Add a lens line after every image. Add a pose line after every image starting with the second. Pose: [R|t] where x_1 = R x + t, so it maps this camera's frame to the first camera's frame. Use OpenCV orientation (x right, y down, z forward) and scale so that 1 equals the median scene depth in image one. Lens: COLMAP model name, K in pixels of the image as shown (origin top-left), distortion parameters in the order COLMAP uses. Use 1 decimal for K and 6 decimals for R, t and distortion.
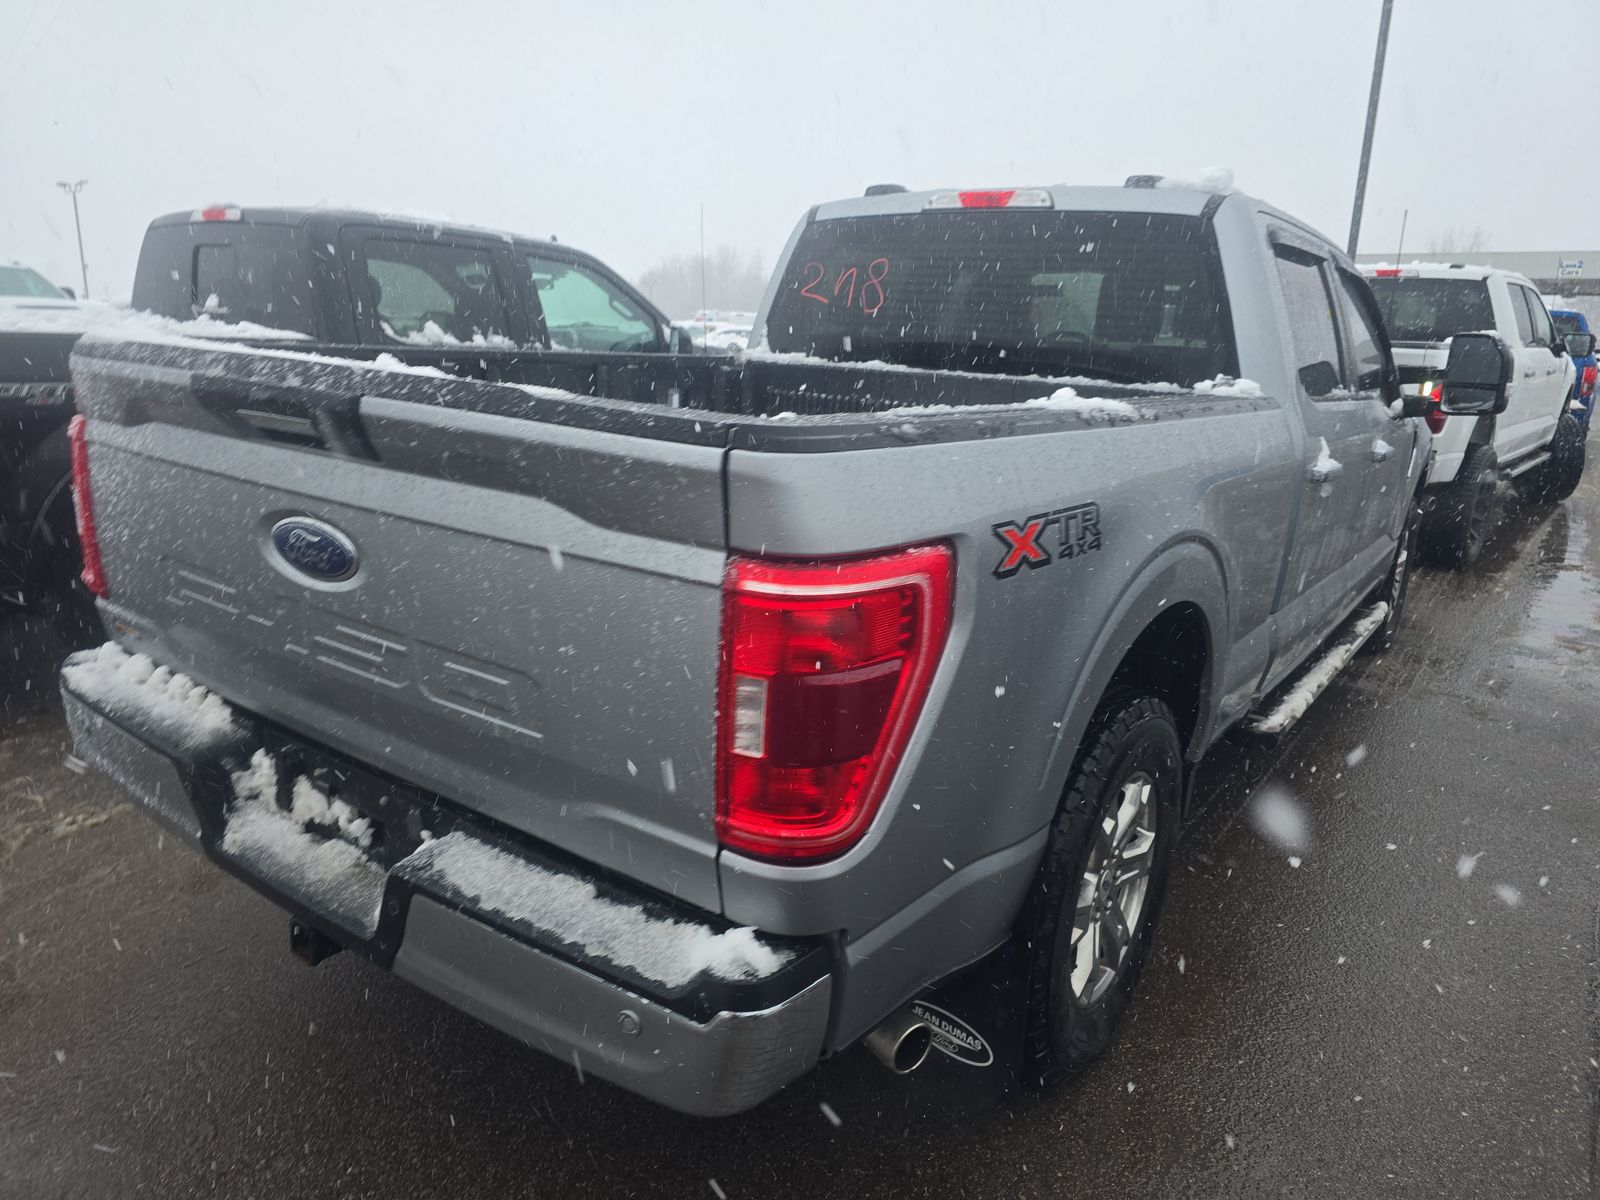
lens RADIAL K [[1106.3, 0, 800.0], [0, 1106.3, 600.0], [0, 0, 1]] dist [0.066019, -0.066938]
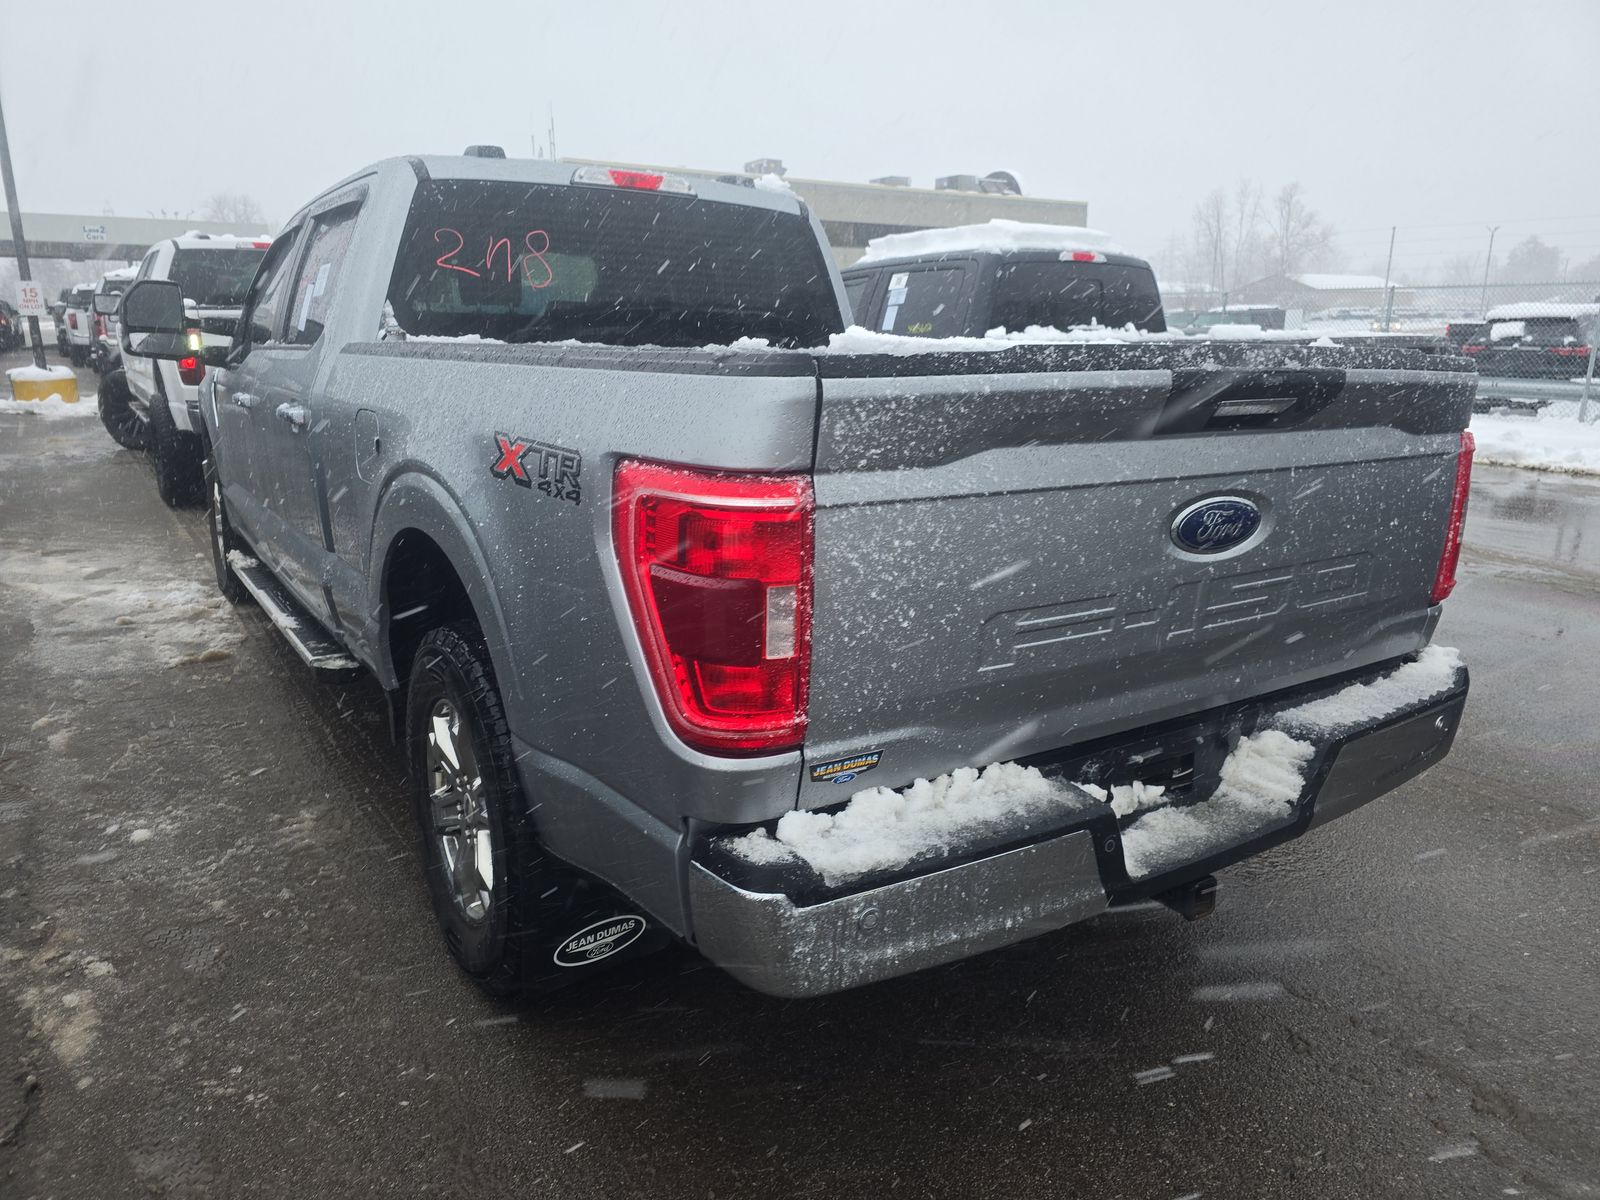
lens RADIAL K [[1102.2, 0, 800.0], [0, 1102.2, 600.0], [0, 0, 1]] dist [0.170061, -0.412603]
pose [[0.321488, -0.256980, 0.911377, -1.467855], [0.228079, 0.955149, 0.188867, -0.254486], [-0.919035, 0.147147, 0.365680, 0.924560]]
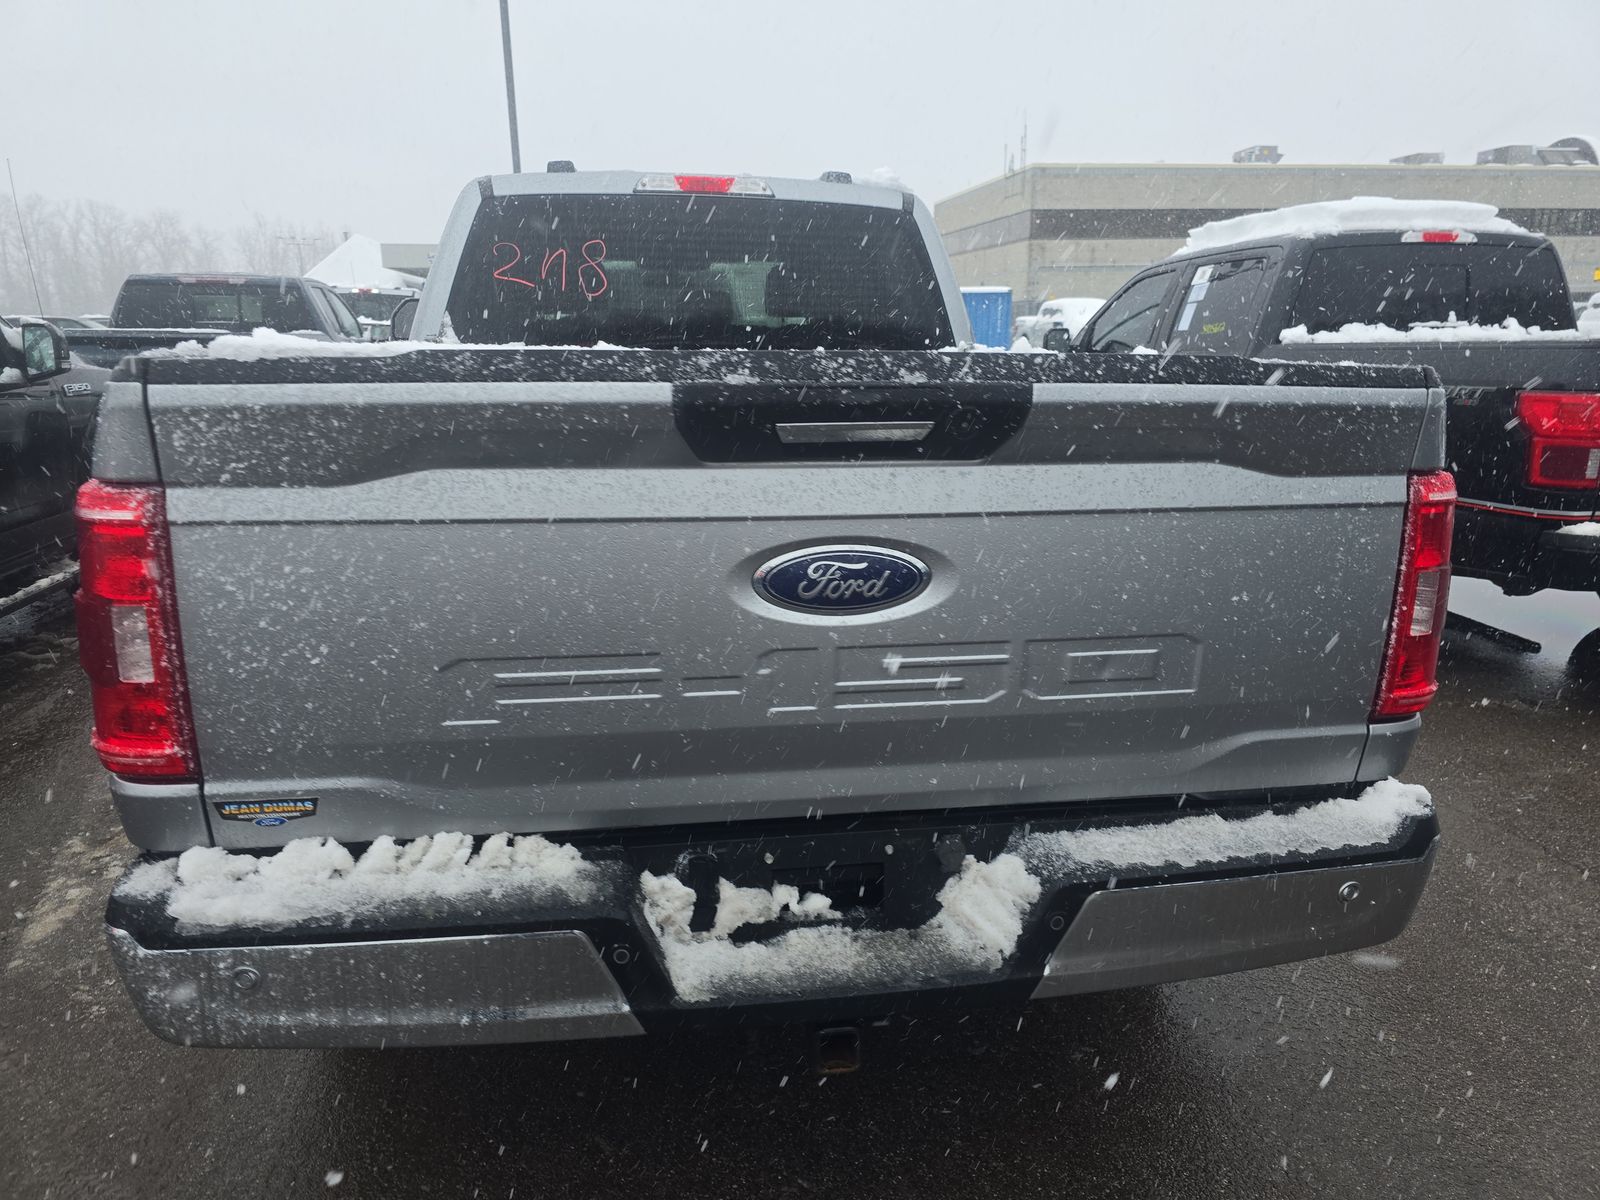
lens RADIAL K [[1106.3, 0, 800.0], [0, 1106.3, 600.0], [0, 0, 1]] dist [0.066019, -0.066938]
pose [[0.694907, -0.205686, 0.689056, -0.973447], [0.199071, 0.975796, 0.090518, -0.105711], [-0.690996, 0.074270, 0.719033, 0.396169]]
